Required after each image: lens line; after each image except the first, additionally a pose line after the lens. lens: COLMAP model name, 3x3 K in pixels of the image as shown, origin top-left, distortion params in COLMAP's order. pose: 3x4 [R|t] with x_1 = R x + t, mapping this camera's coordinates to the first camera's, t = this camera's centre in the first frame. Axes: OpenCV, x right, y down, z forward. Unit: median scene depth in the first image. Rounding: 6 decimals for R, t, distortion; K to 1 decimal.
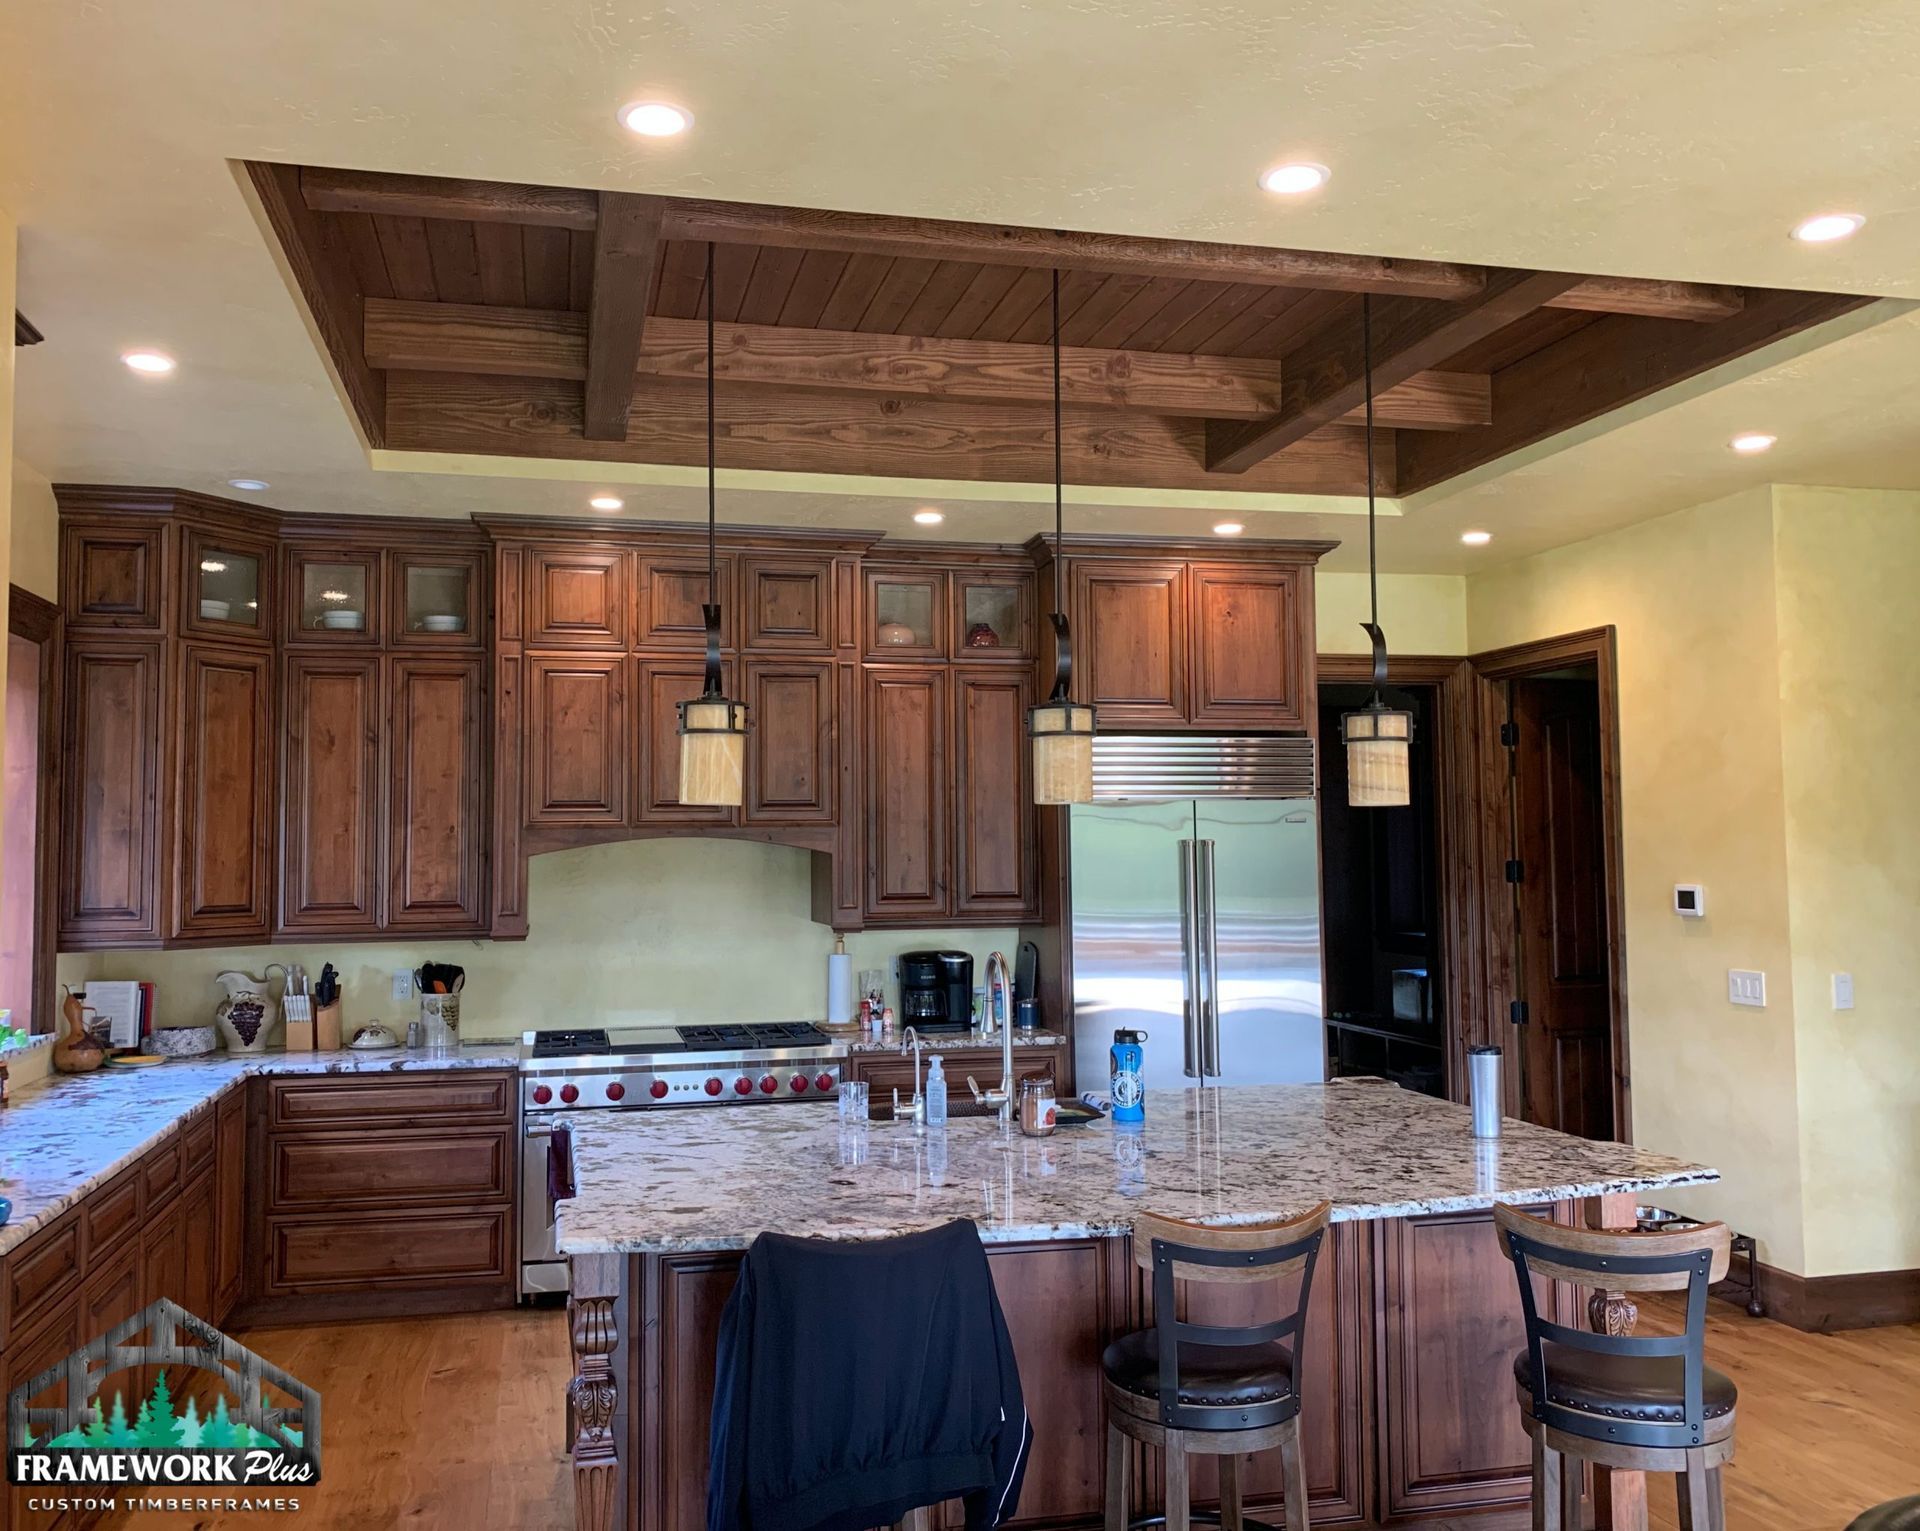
lens RADIAL K [[1359.2, 0, 913.2], [0, 1359.2, 787.0], [0, 0, 1]] dist [0.046755, -0.024369]
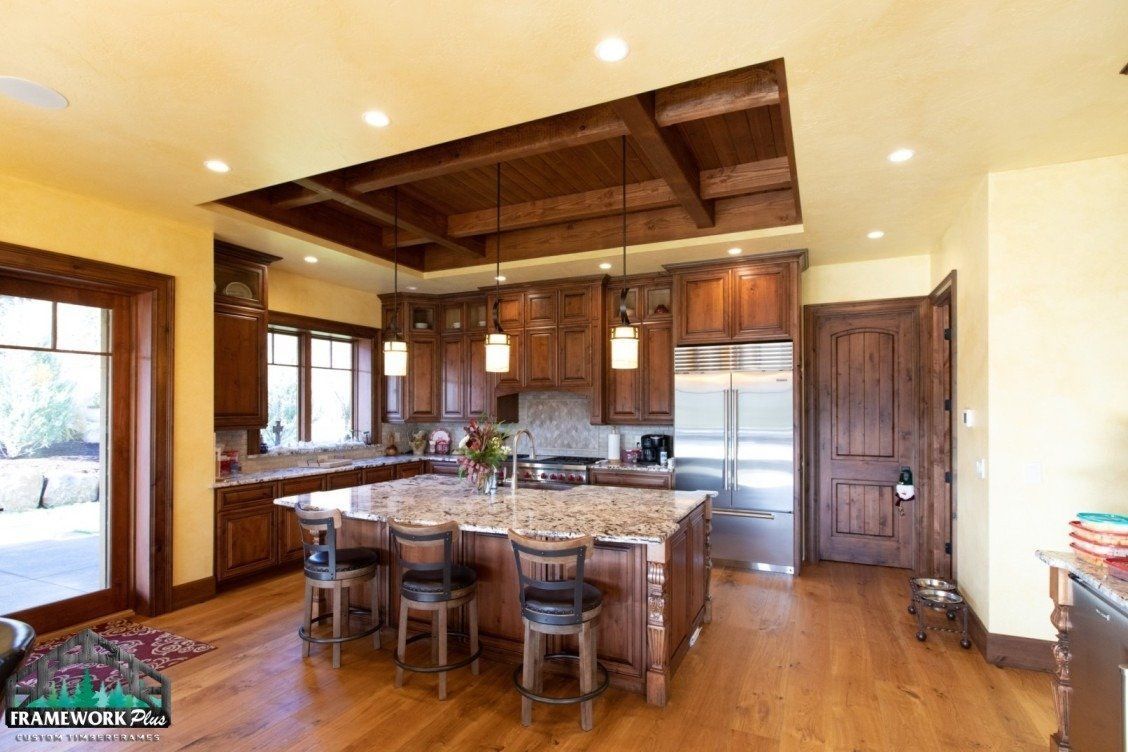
lens RADIAL K [[479.3, 0, 588.7], [0, 479.3, 398.9], [0, 0, 1]] dist [0.000725, 0.001340]
pose [[0.839783, -0.001869, -0.542919, 0.478285], [0.021638, 0.999315, 0.030029, 0.027005], [0.542491, -0.036966, 0.839248, 0.199121]]
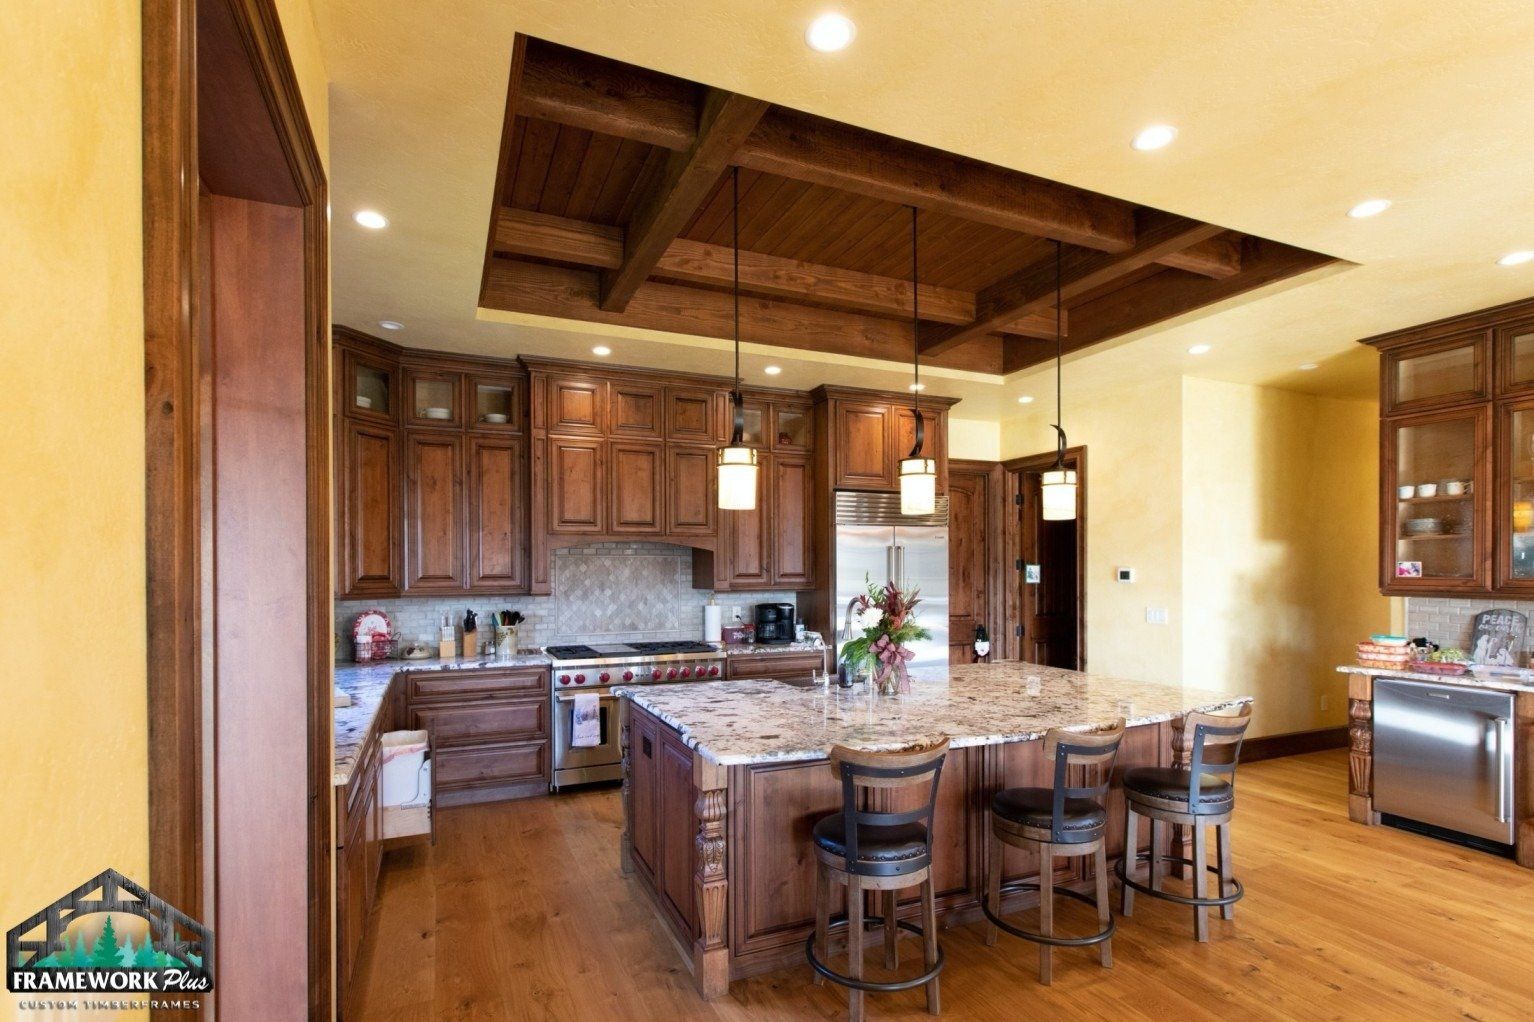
lens RADIAL K [[651.9, 0, 762.6], [0, 651.9, 572.0], [0, 0, 1]] dist [0.000725, 0.001340]
pose [[0.985171, 0.003952, 0.171528, -0.153577], [-0.013842, 0.998307, 0.056502, 0.027157], [-0.171015, -0.058038, 0.983558, 0.104804]]
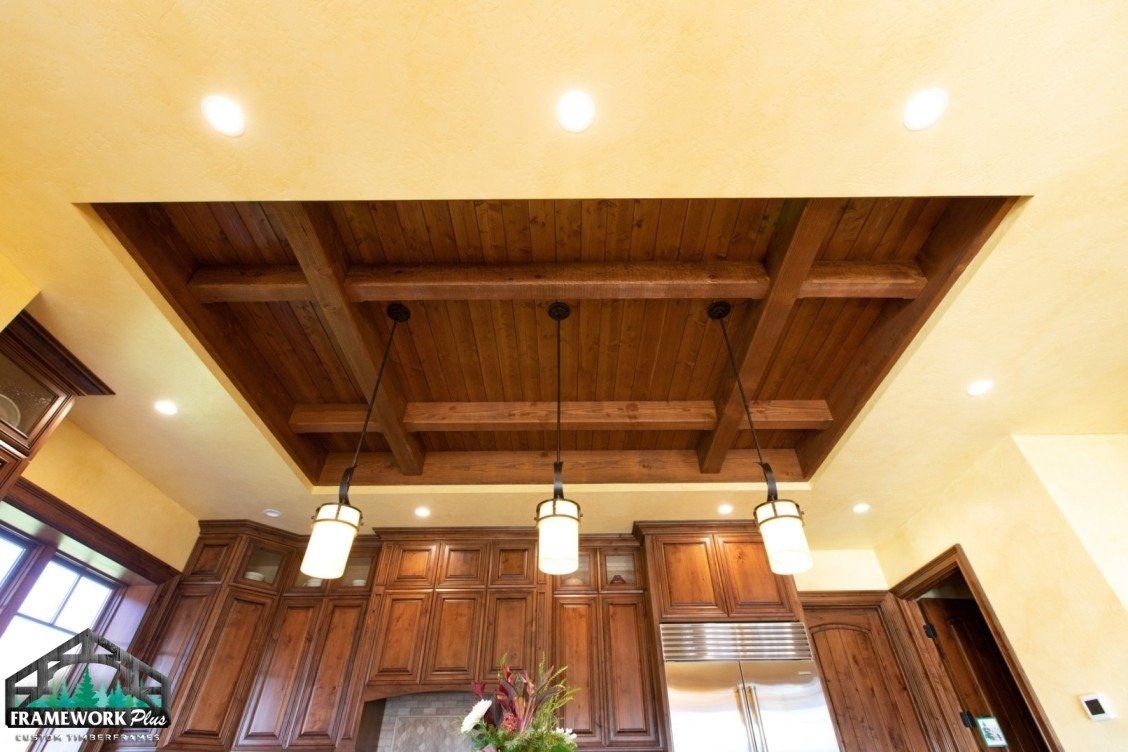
lens RADIAL K [[492.3, 0, 570.3], [0, 492.3, 428.9], [0, 0, 1]] dist [0.001416, -0.000643]
pose [[0.979509, -0.121043, -0.160969, 0.143174], [0.013174, 0.836043, -0.548506, 0.110767], [0.200970, 0.535146, 0.820506, 0.305832]]
